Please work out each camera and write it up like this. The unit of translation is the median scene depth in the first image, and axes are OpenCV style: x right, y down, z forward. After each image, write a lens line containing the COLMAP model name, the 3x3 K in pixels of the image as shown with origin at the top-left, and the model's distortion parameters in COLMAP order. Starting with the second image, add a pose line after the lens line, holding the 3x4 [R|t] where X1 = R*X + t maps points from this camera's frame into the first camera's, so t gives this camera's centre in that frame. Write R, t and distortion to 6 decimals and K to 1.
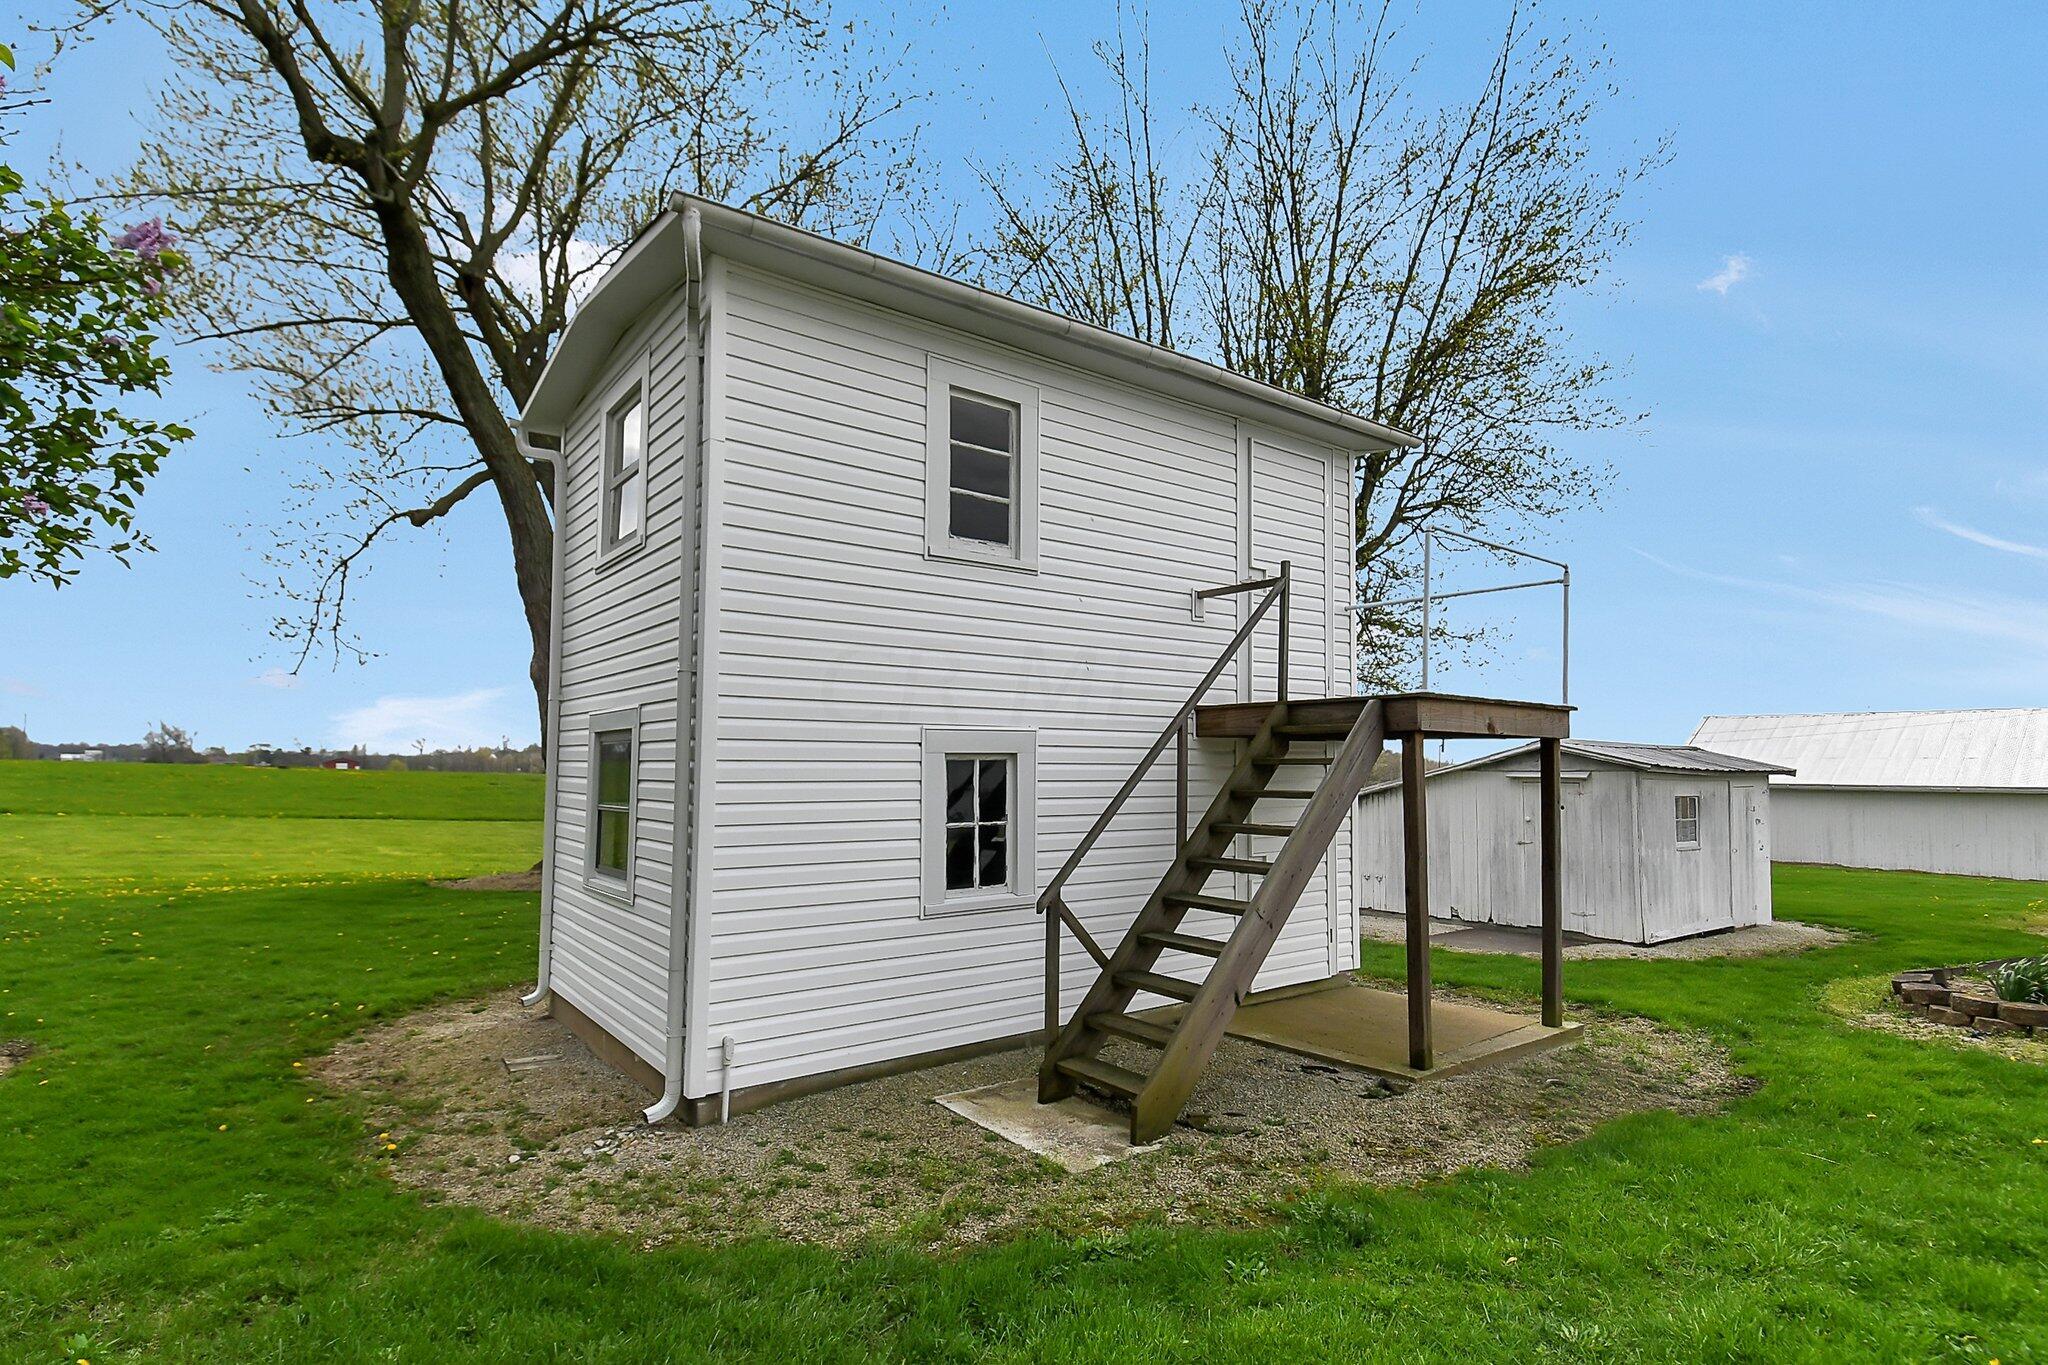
lens RADIAL K [[1034.5, 0, 1031.7], [0, 1034.5, 723.0], [0, 0, 1]] dist [0.000625, -0.000243]
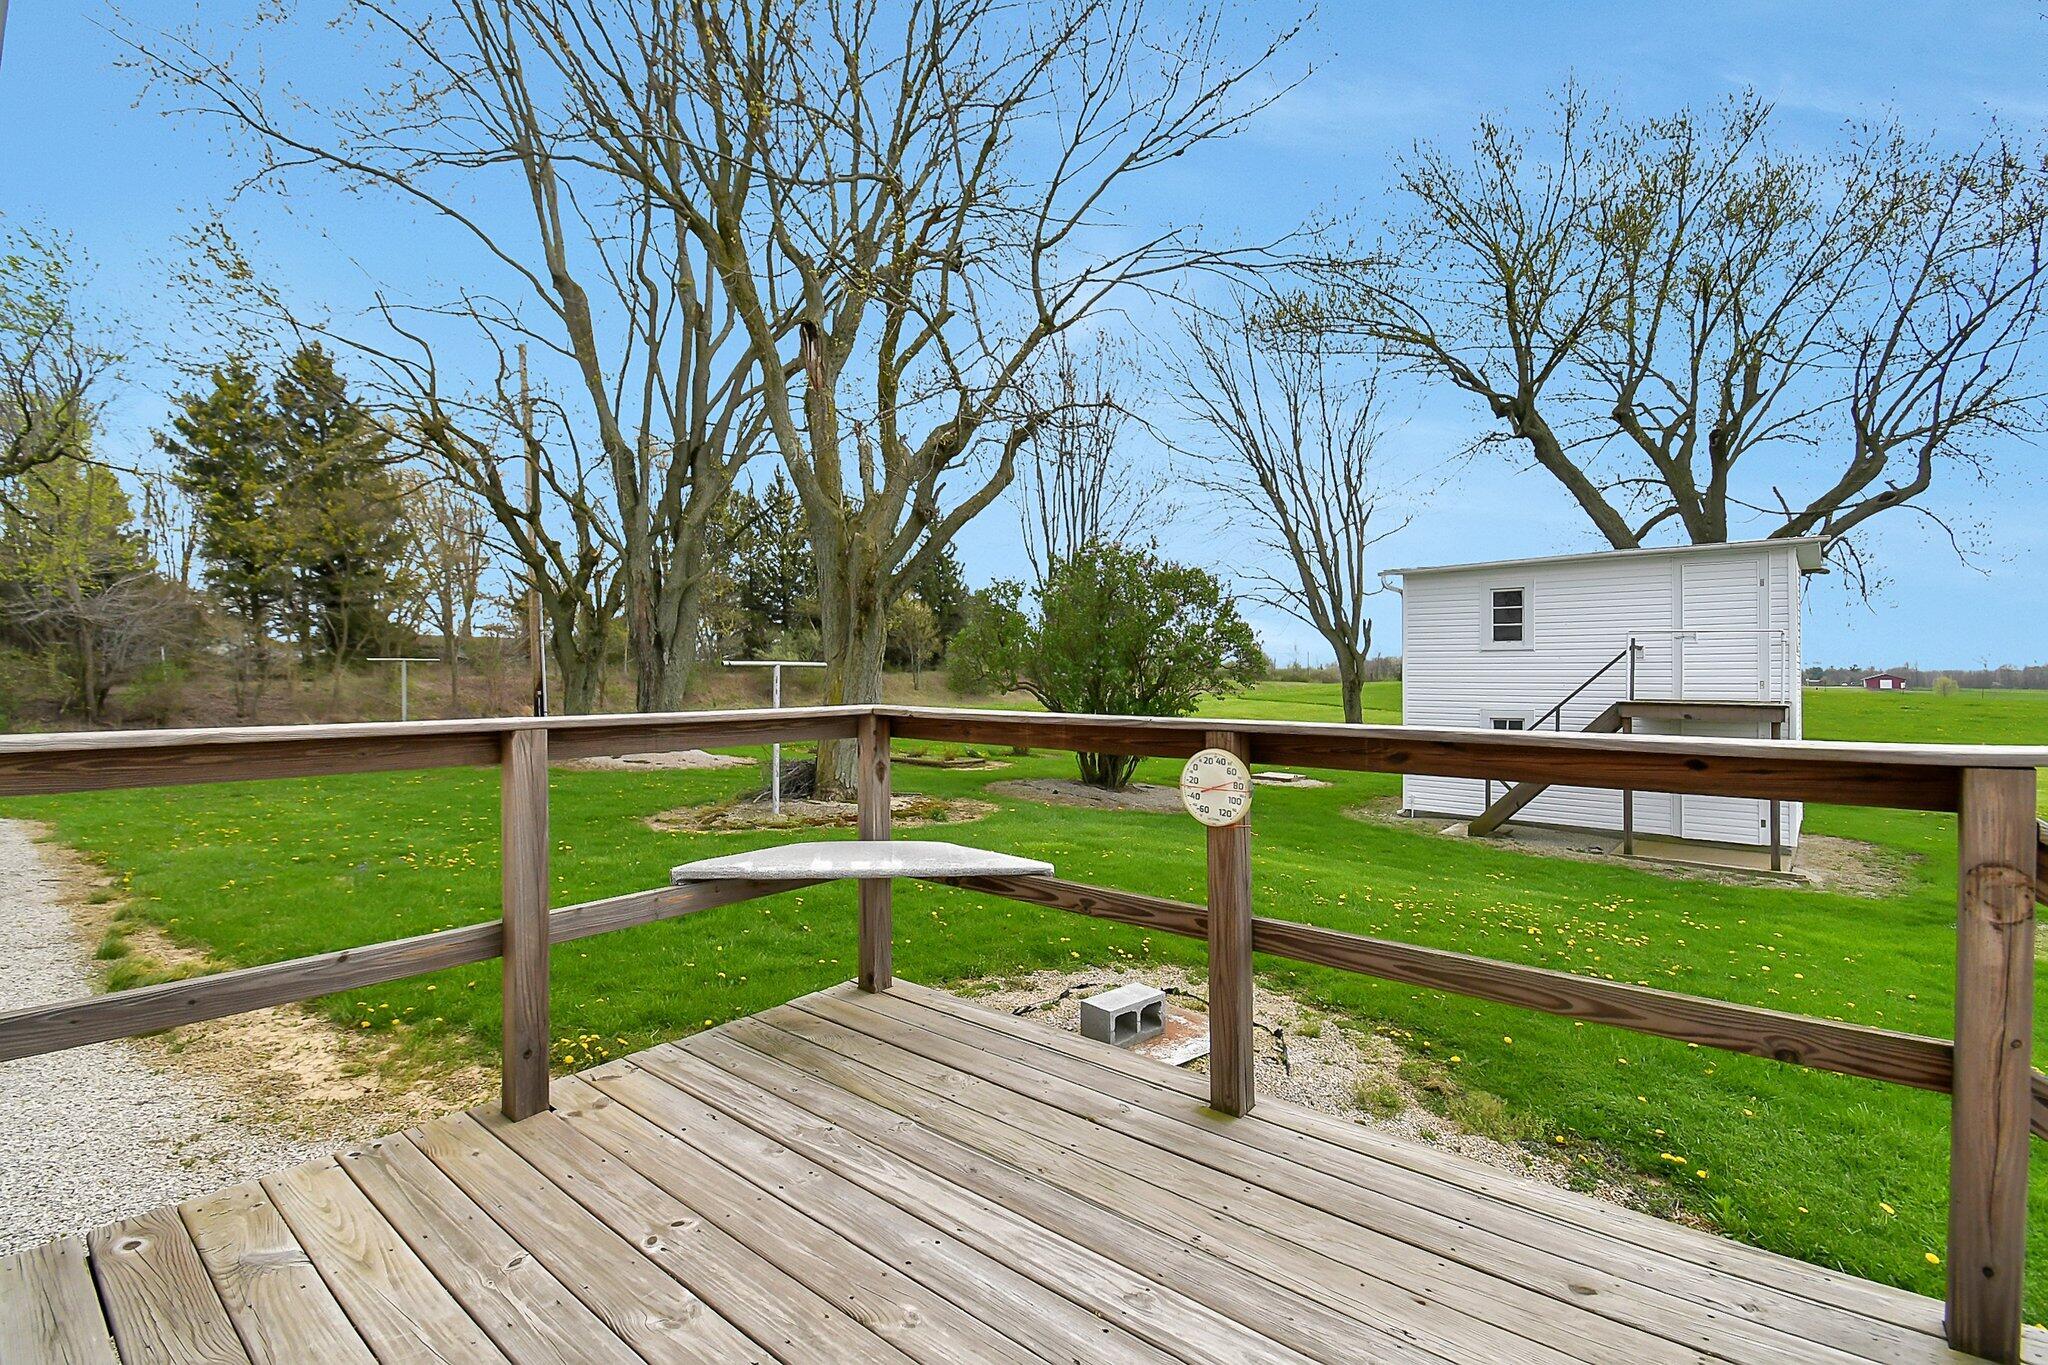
lens RADIAL K [[935.6, 0, 1024.0], [0, 935.6, 682.5], [0, 0, 1]] dist [0.004502, 0.000276]
pose [[0.209592, -0.003257, -0.977783, 0.615691], [0.045023, 0.998966, 0.006324, -0.040012], [0.976752, -0.045348, 0.209522, -0.231121]]
